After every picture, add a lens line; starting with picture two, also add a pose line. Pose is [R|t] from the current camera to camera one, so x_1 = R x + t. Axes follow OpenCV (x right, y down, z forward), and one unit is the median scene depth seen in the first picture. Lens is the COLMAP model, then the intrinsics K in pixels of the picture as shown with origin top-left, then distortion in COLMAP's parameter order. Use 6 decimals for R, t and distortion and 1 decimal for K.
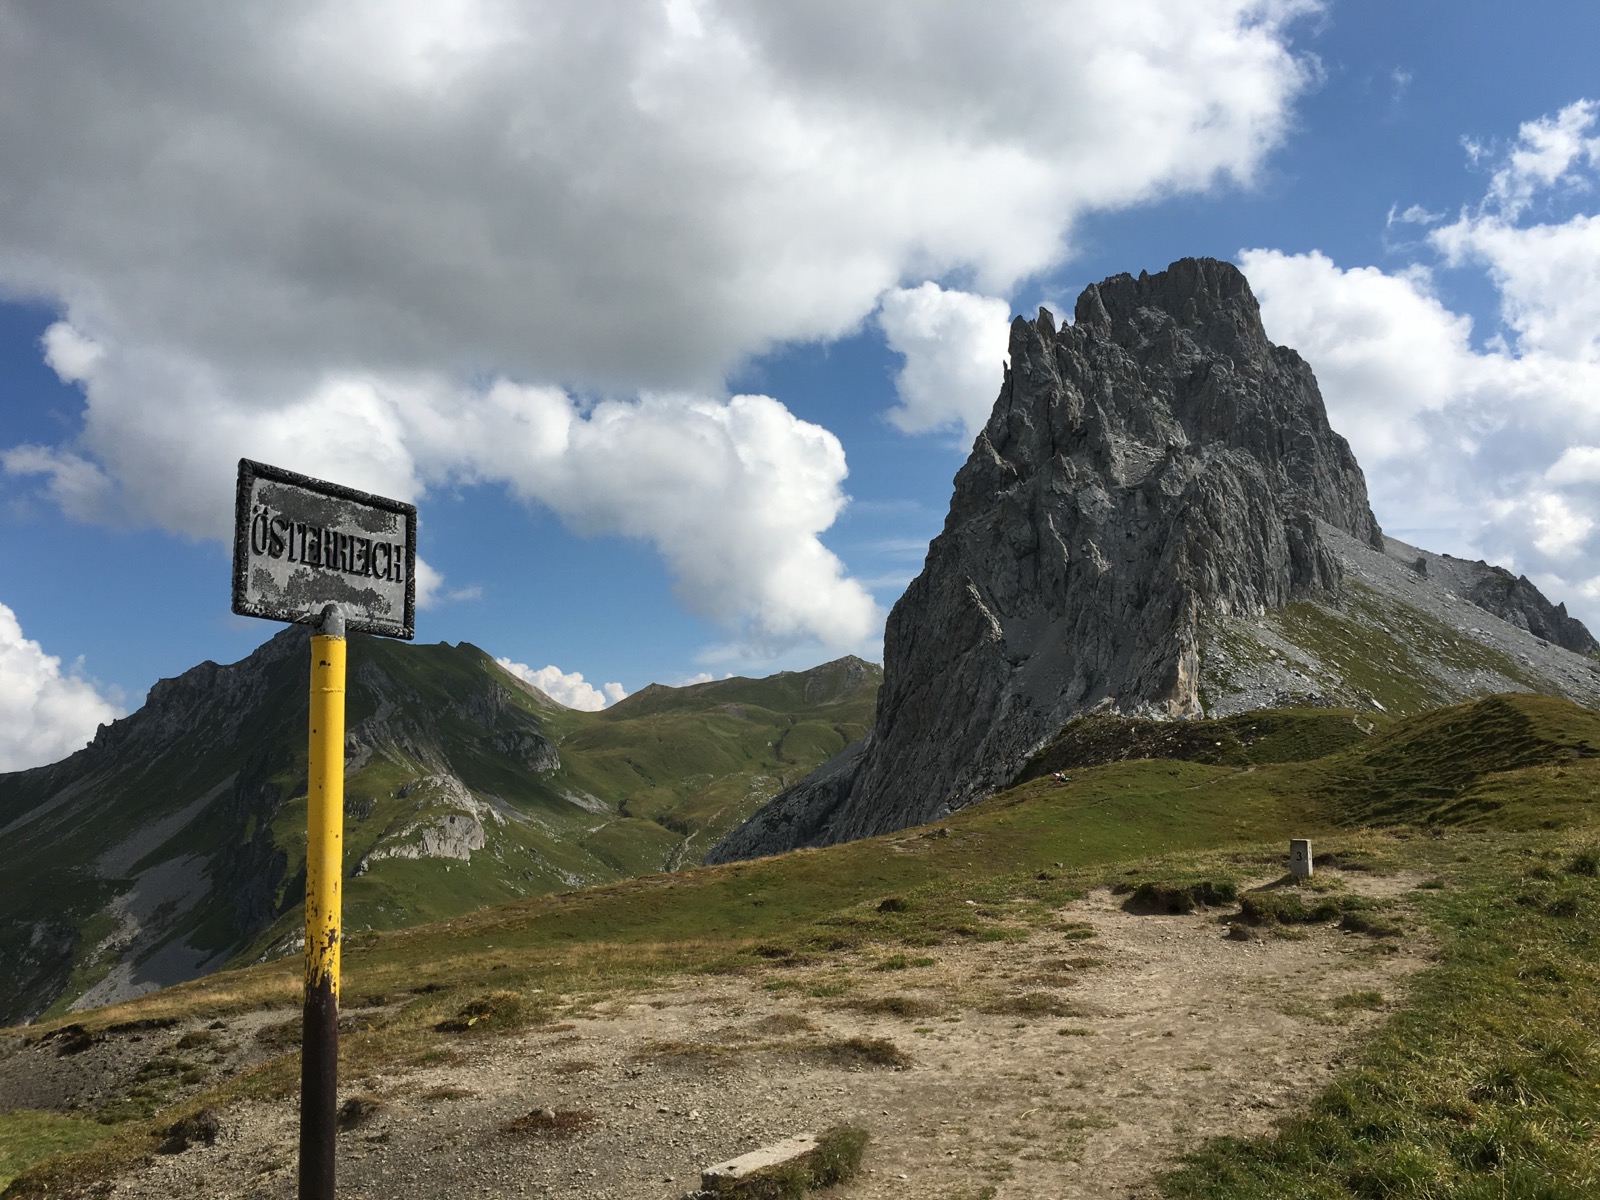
lens RADIAL K [[1365.5, 0, 790.3], [0, 1365.5, 600.0], [0, 0, 1]] dist [0.076622, -0.077006]
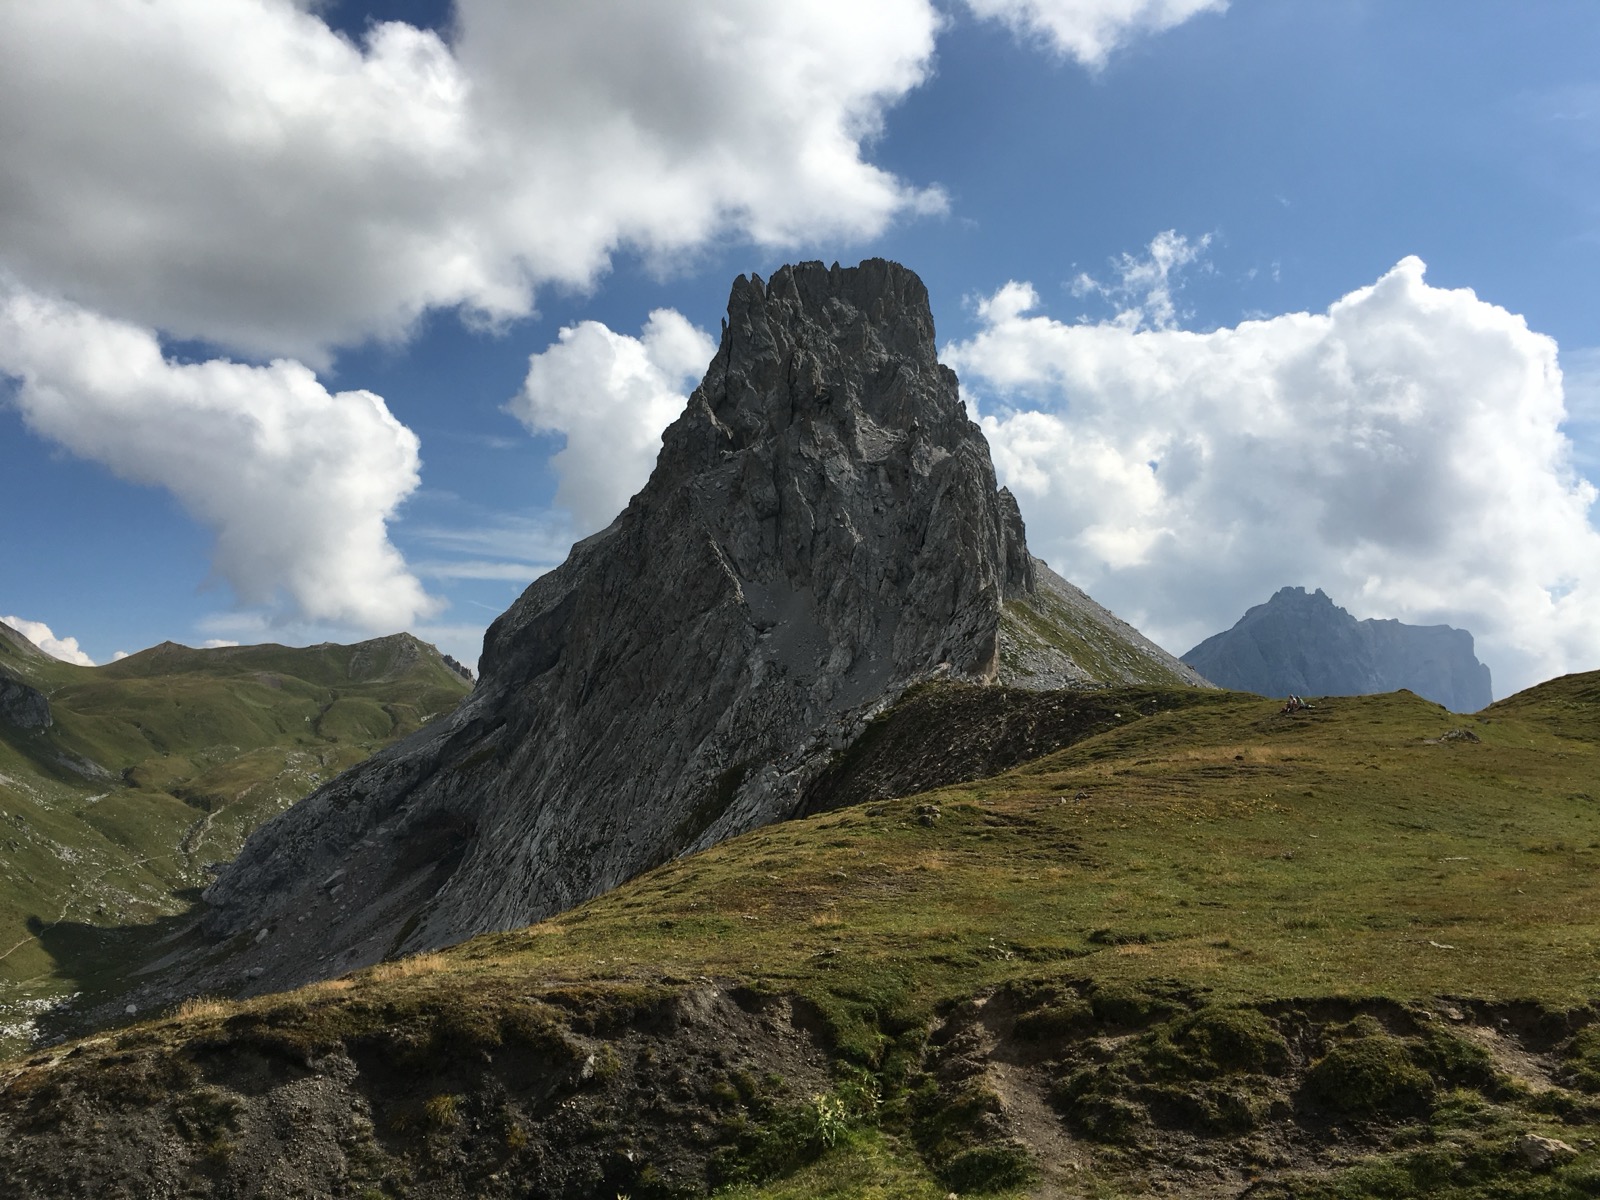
lens RADIAL K [[1367.4, 0, 796.7], [0, 1367.4, 602.4], [0, 0, 1]] dist [0.079346, -0.075918]
pose [[0.938009, 0.110845, 0.328410, -0.105268], [-0.111477, 0.993622, -0.016967, 0.036976], [-0.328196, -0.020695, 0.944383, 0.112326]]
